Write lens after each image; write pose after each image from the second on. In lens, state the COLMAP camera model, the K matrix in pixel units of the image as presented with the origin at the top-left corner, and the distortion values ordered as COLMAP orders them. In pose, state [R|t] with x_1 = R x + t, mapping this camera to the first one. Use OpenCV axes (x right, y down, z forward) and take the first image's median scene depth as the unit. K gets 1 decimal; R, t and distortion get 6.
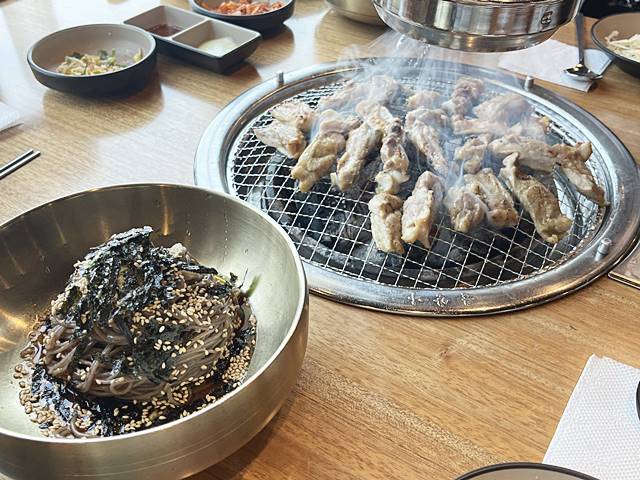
lens RADIAL K [[616.0, 0, 319.0], [0, 616.0, 238.6], [0, 0, 1]] dist [-0.017976, 0.000000]
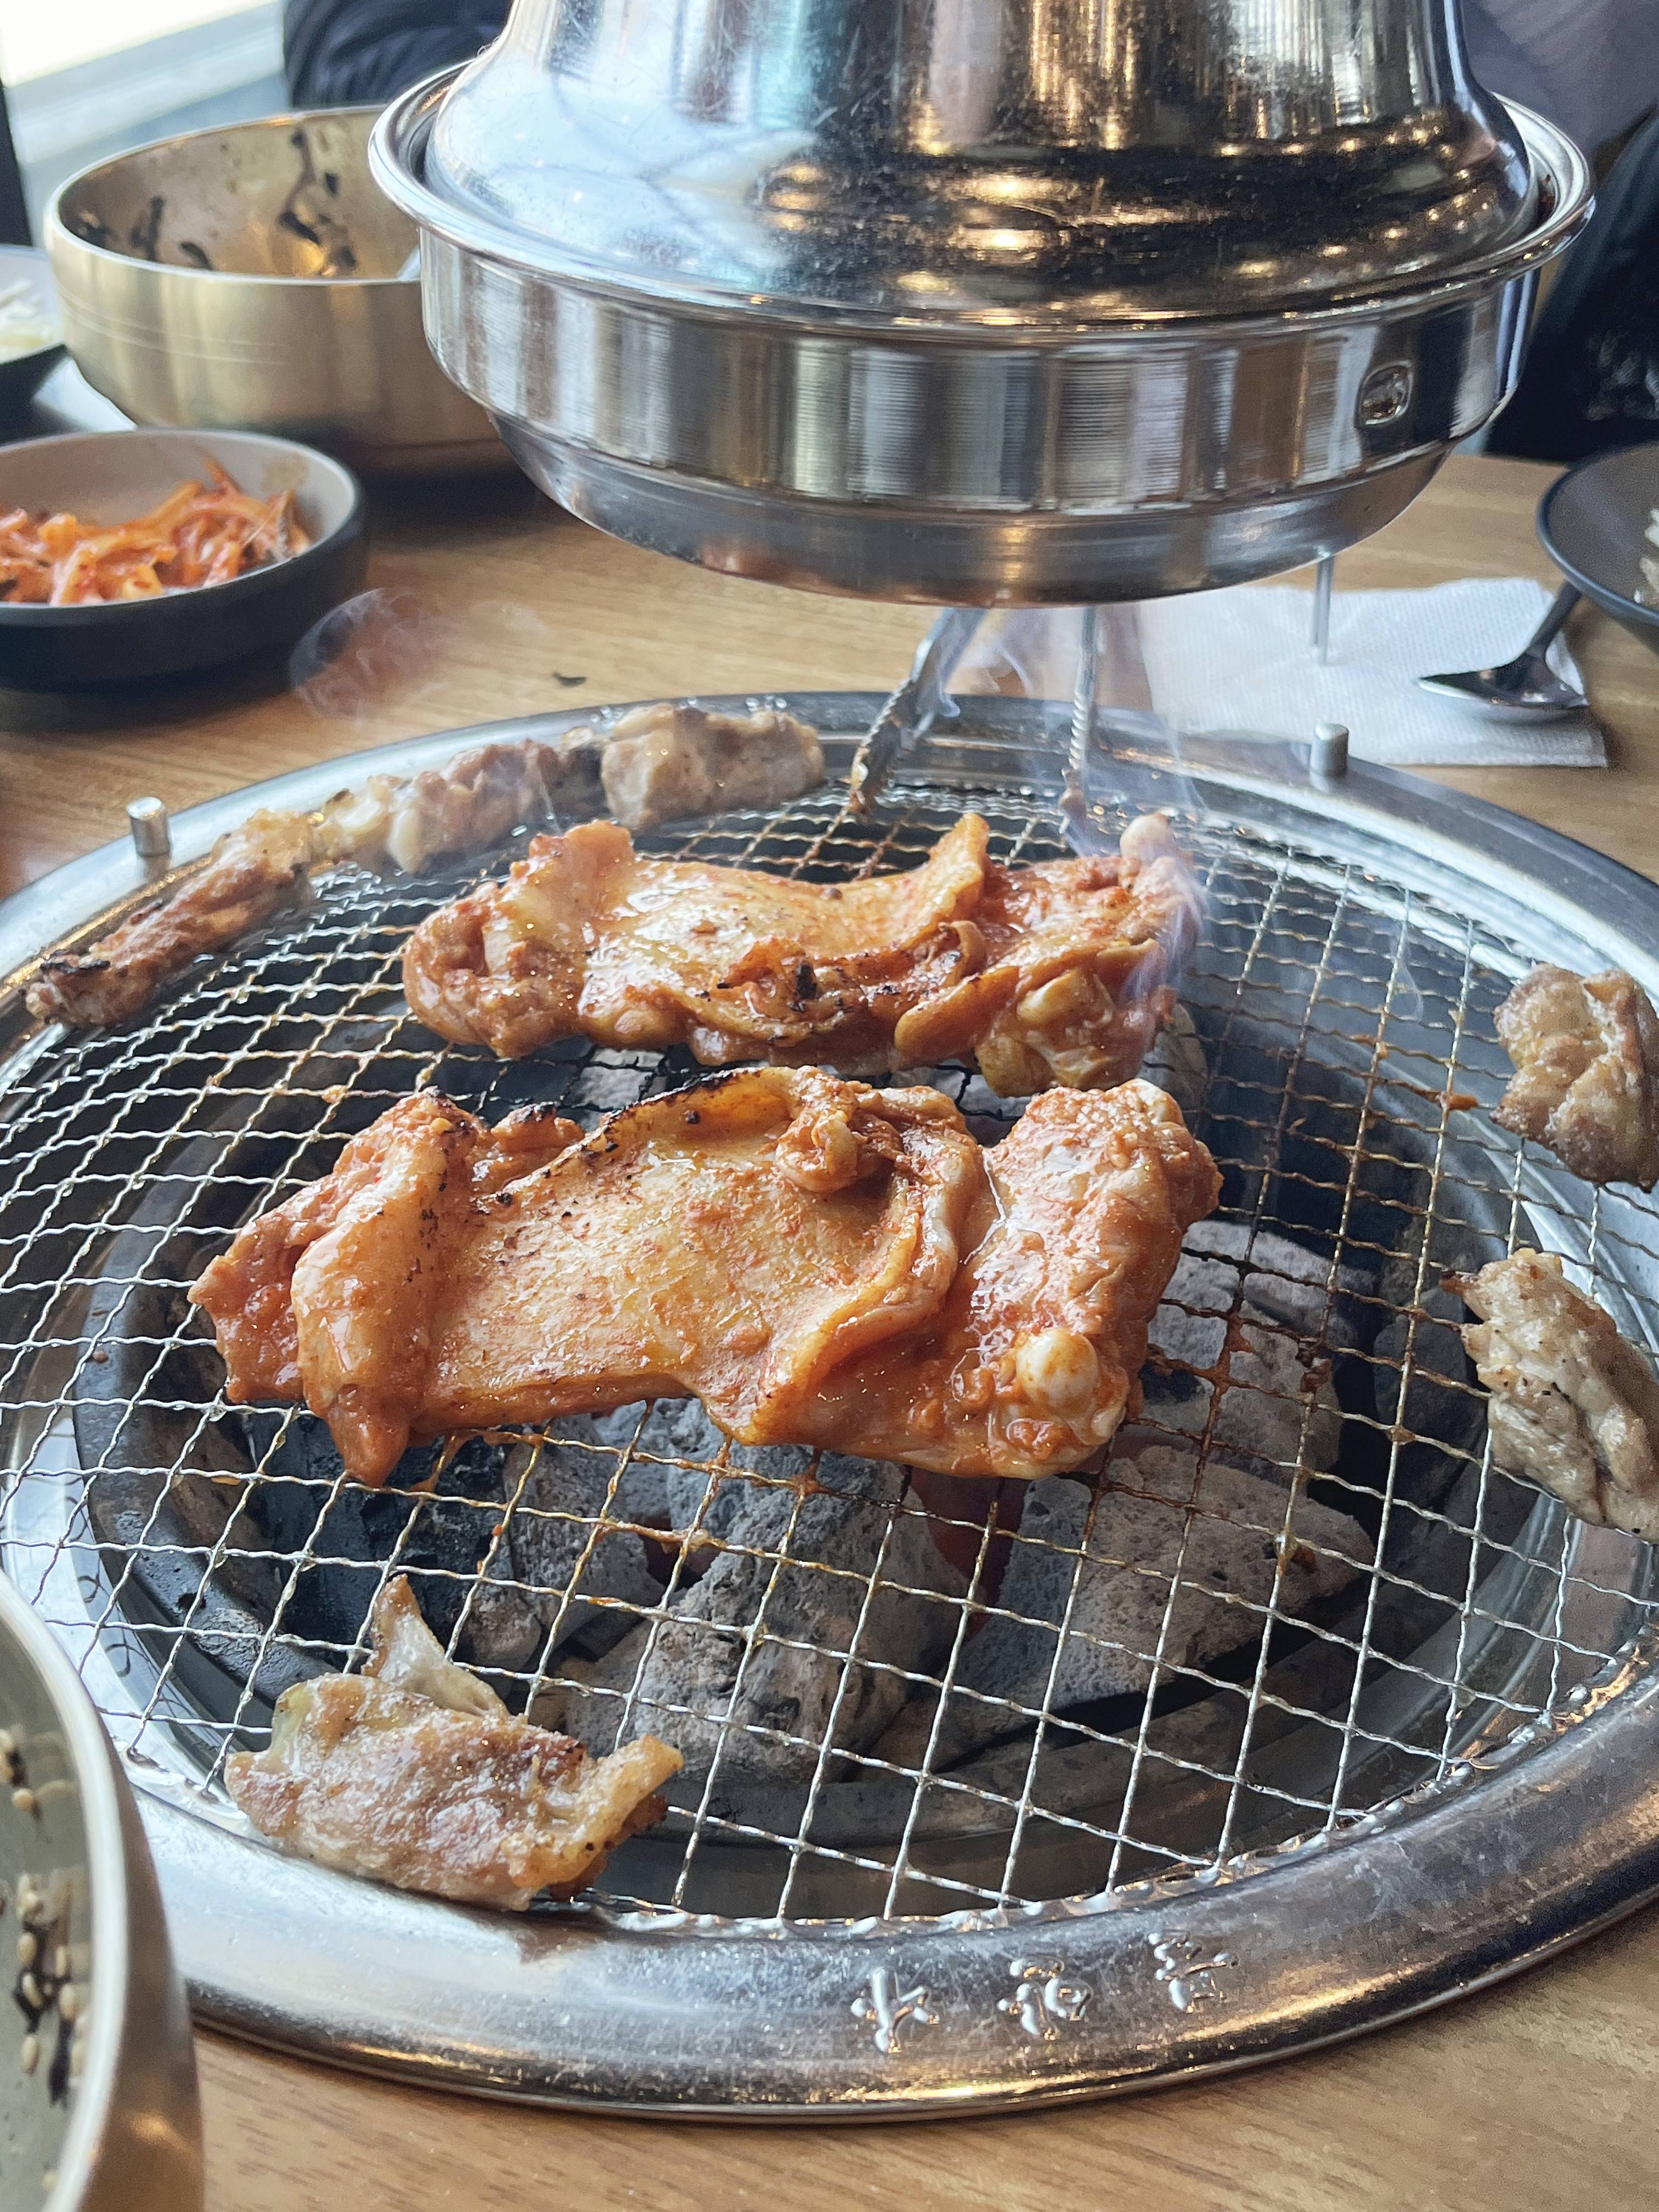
lens RADIAL K [[2464.8, 0, 826.2], [0, 2464.8, 1115.2], [0, 0, 1]] dist [-0.023060, 0.000000]
pose [[0.986938, -0.105715, 0.121563, 0.075681], [0.120971, 0.984646, -0.125852, -0.060857], [-0.106392, 0.138914, 0.984573, 0.272322]]
